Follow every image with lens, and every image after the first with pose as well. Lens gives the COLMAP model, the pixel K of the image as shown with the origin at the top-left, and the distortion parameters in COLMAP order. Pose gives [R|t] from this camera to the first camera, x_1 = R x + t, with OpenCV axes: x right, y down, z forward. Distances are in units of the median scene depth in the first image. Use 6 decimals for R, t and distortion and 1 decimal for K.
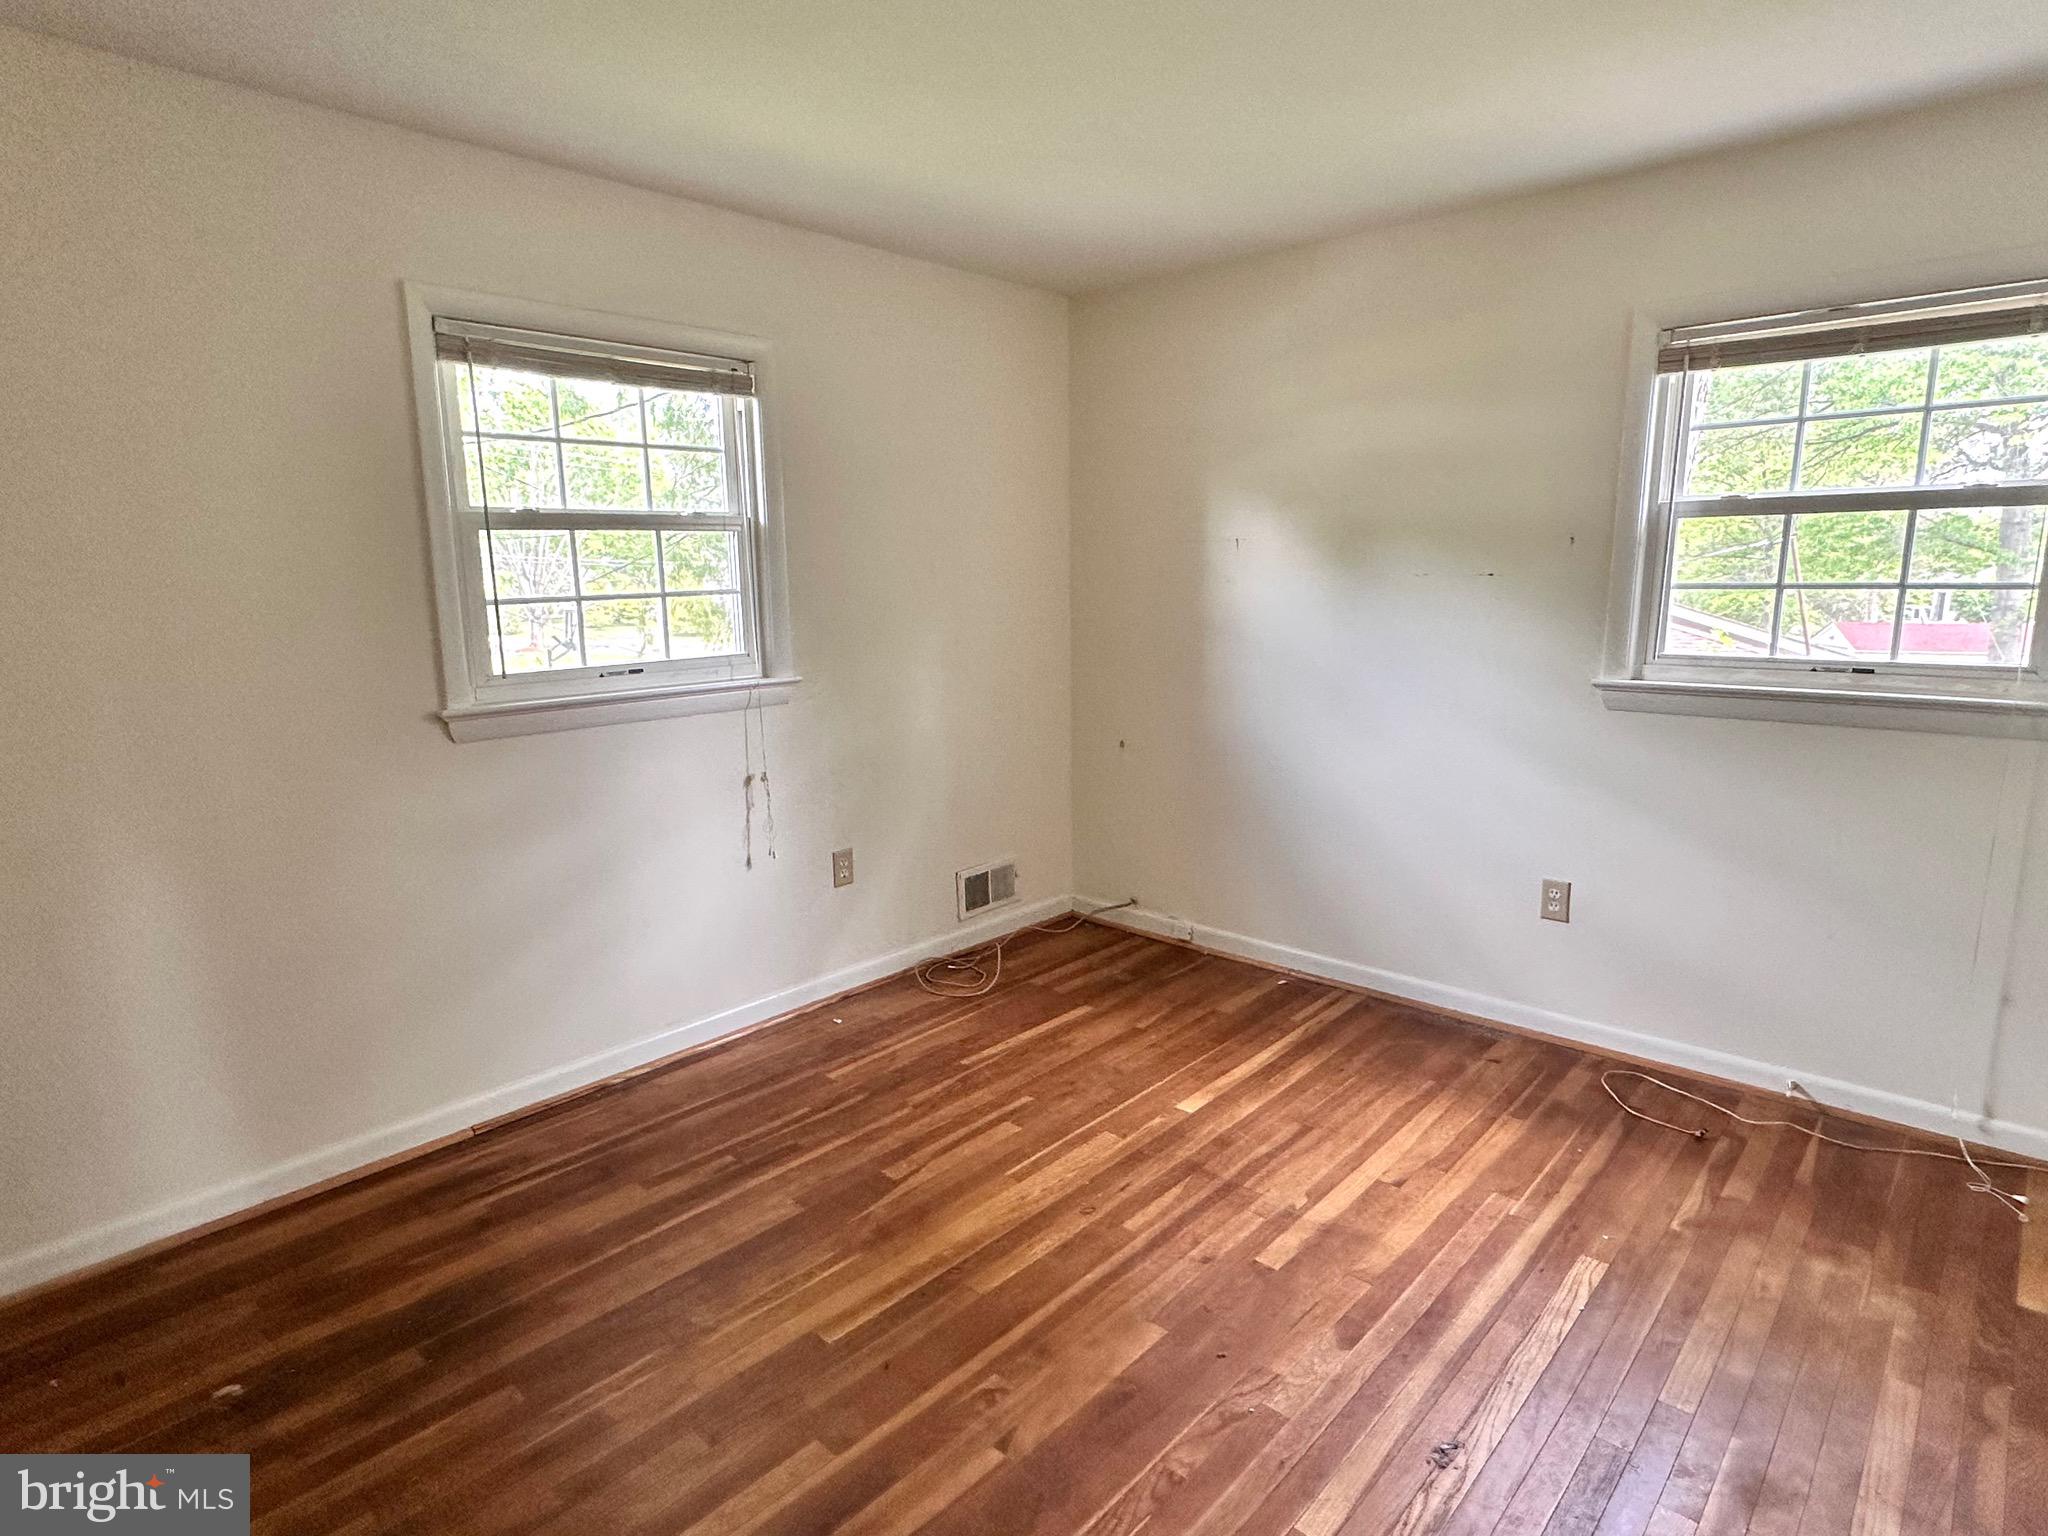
lens RADIAL K [[1089.8, 0, 1040.8], [0, 1089.8, 773.7], [0, 0, 1]] dist [0.003031, 0.000315]
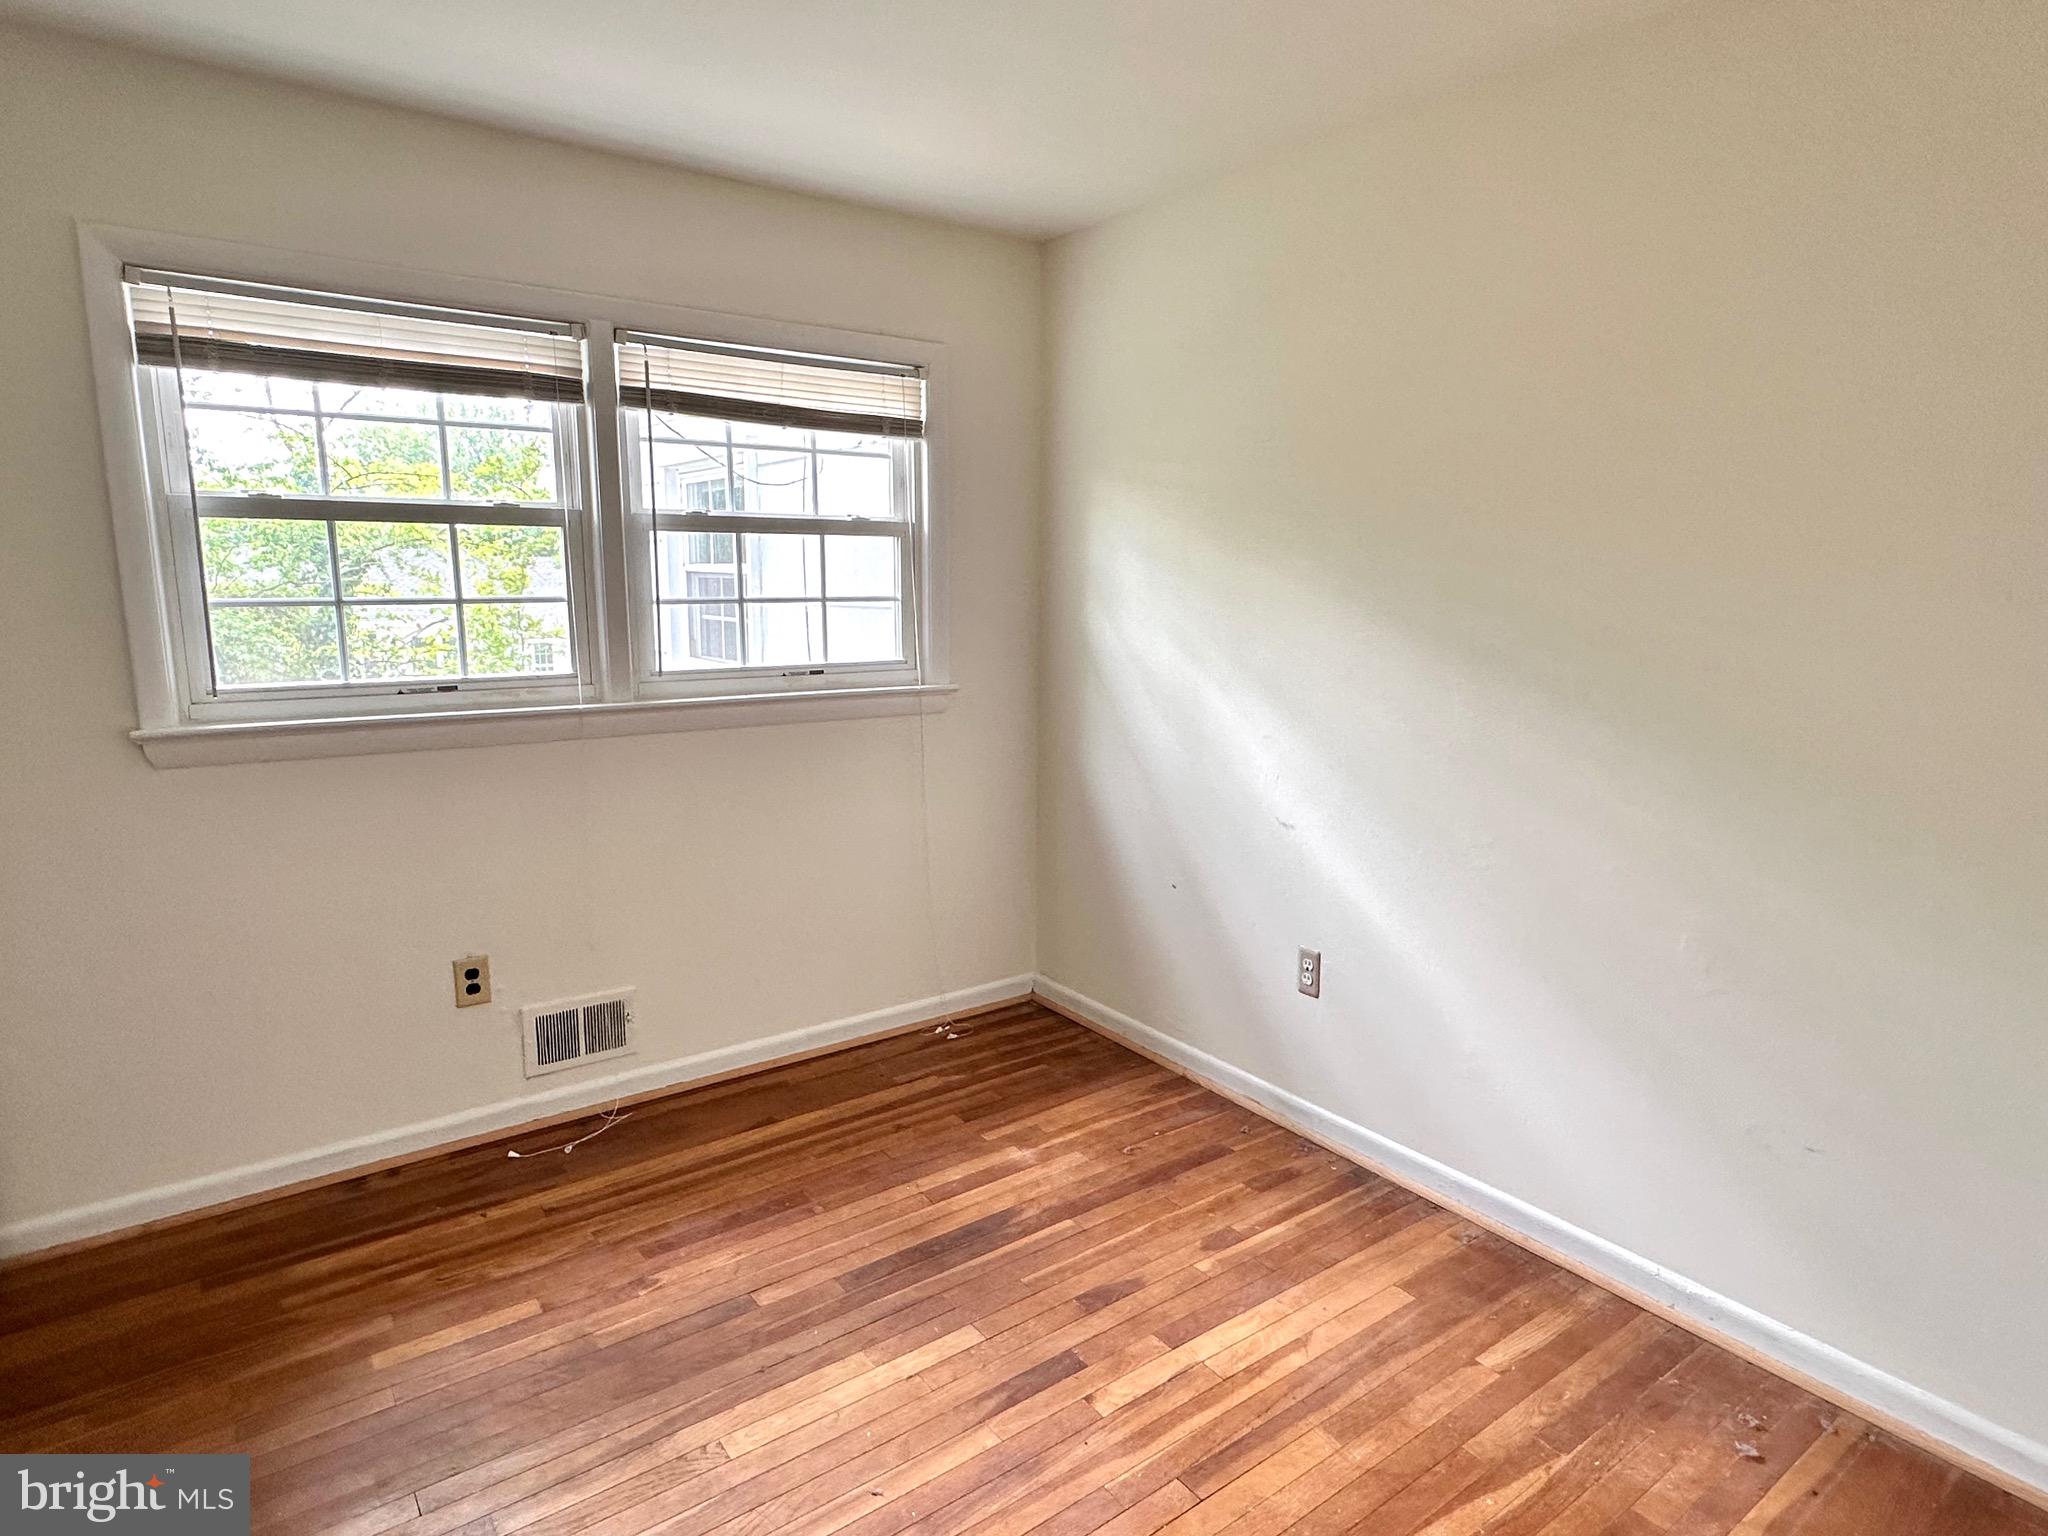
lens RADIAL K [[1119.7, 0, 1011.3], [0, 1119.7, 760.1], [0, 0, 1]] dist [-0.006131, -0.000353]
pose [[0.981218, 0.052129, -0.185727, 0.234199], [-0.056742, 0.998196, -0.019604, -0.048072], [0.184370, 0.029774, 0.982406, 0.234806]]
